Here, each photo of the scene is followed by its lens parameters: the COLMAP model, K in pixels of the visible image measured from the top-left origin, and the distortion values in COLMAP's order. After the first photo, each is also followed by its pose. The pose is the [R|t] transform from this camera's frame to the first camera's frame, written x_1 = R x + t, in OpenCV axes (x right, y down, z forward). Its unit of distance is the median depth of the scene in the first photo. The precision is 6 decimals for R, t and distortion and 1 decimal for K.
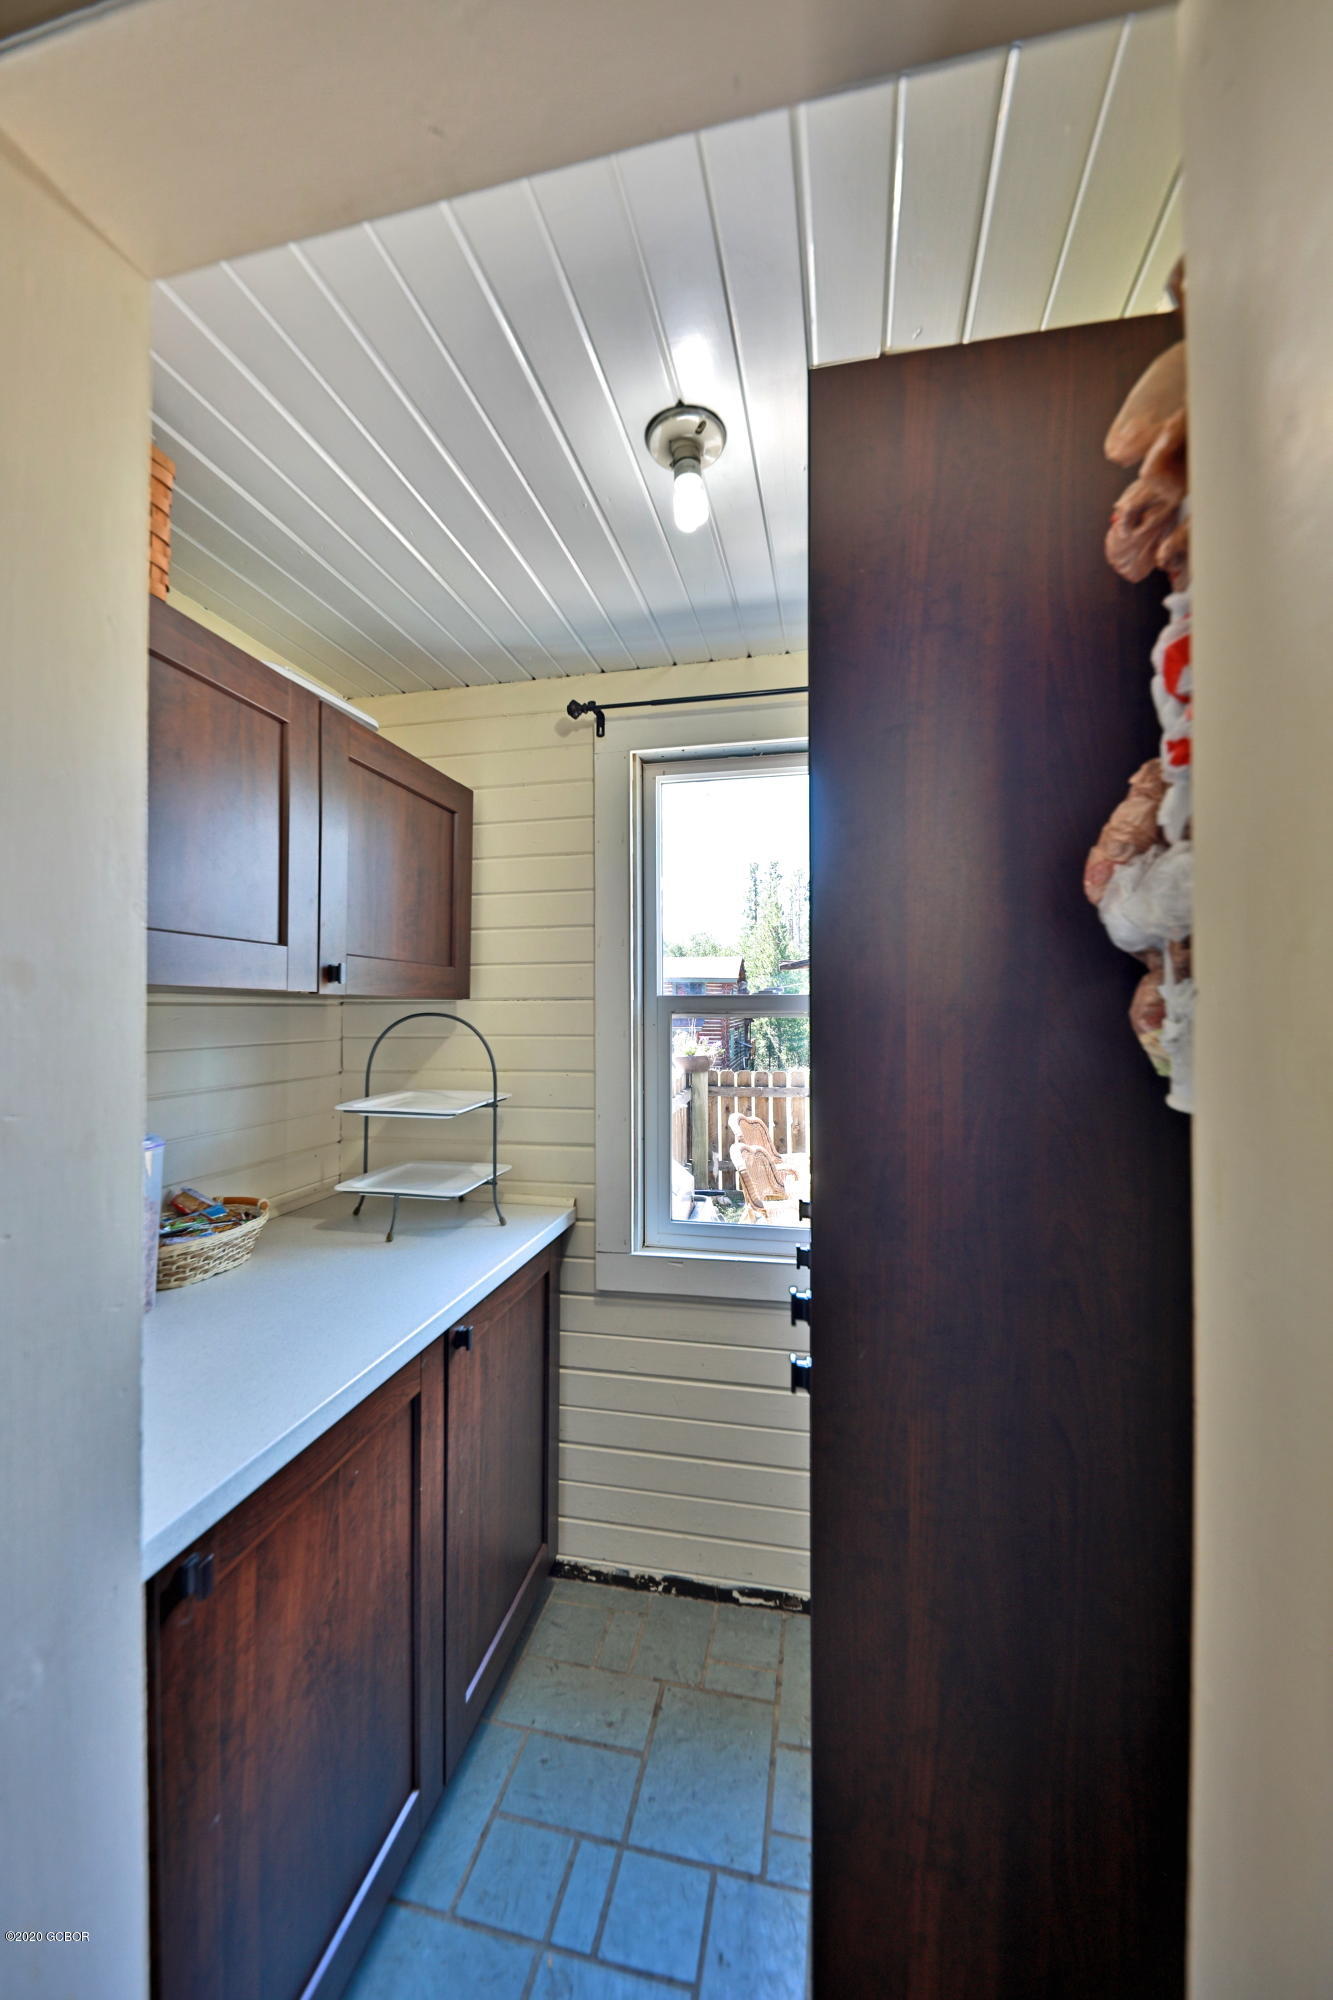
lens RADIAL K [[772.9, 0, 666.5], [0, 772.9, 1000.0], [0, 0, 1]] dist [0.020496, -0.008650]
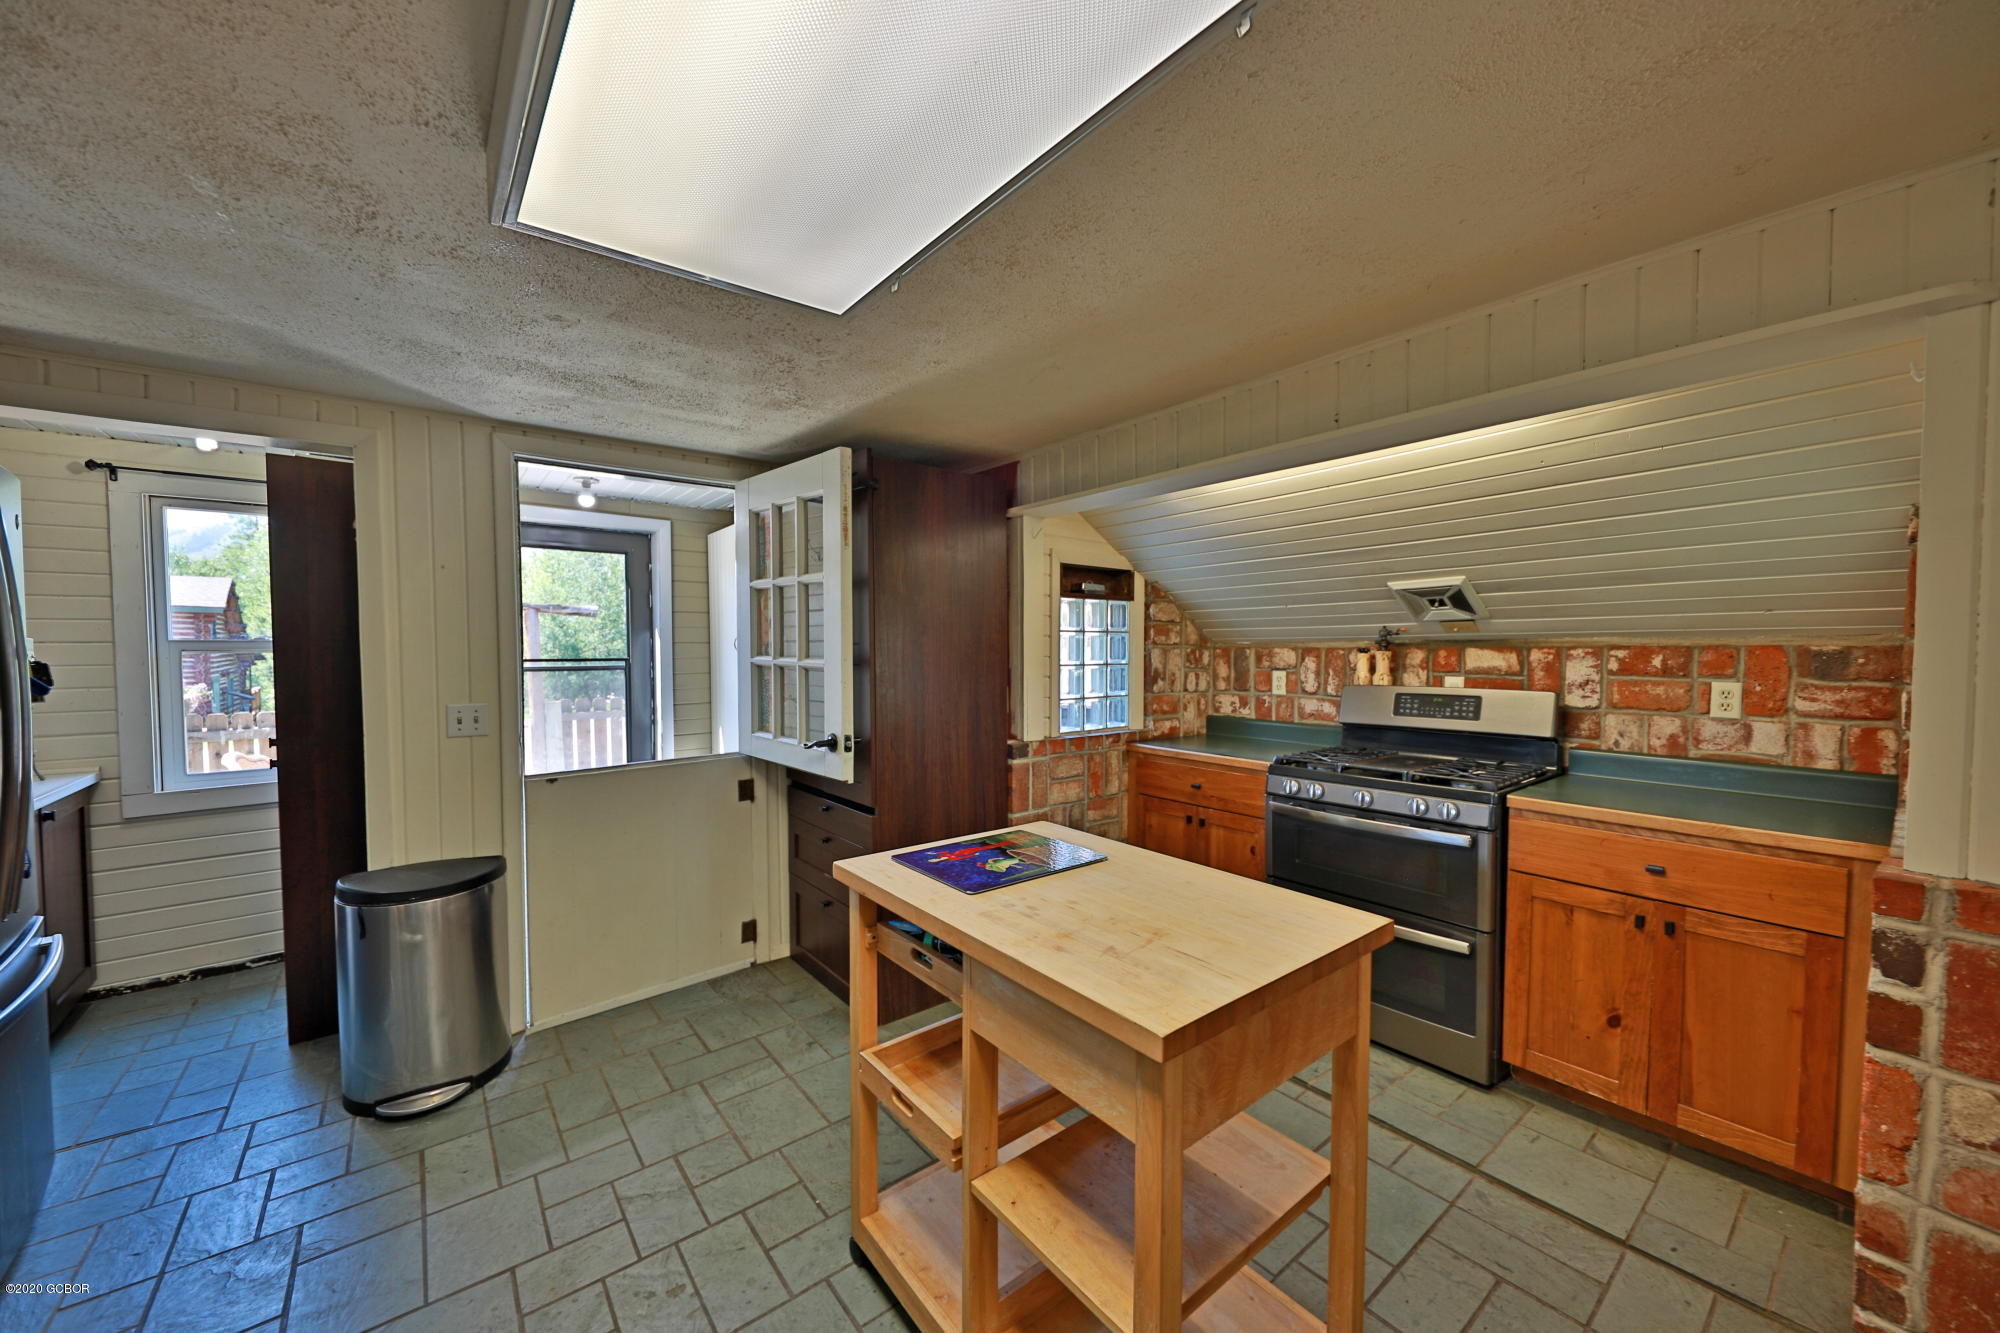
lens RADIAL K [[732.1, 0, 1000.9], [0, 732.1, 673.7], [0, 0, 1]] dist [0.019341, -0.010081]
pose [[0.620905, -0.031226, 0.783264, -0.148169], [-0.006188, 0.998980, 0.044731, -0.013391], [-0.783861, -0.032620, 0.620079, -1.413953]]
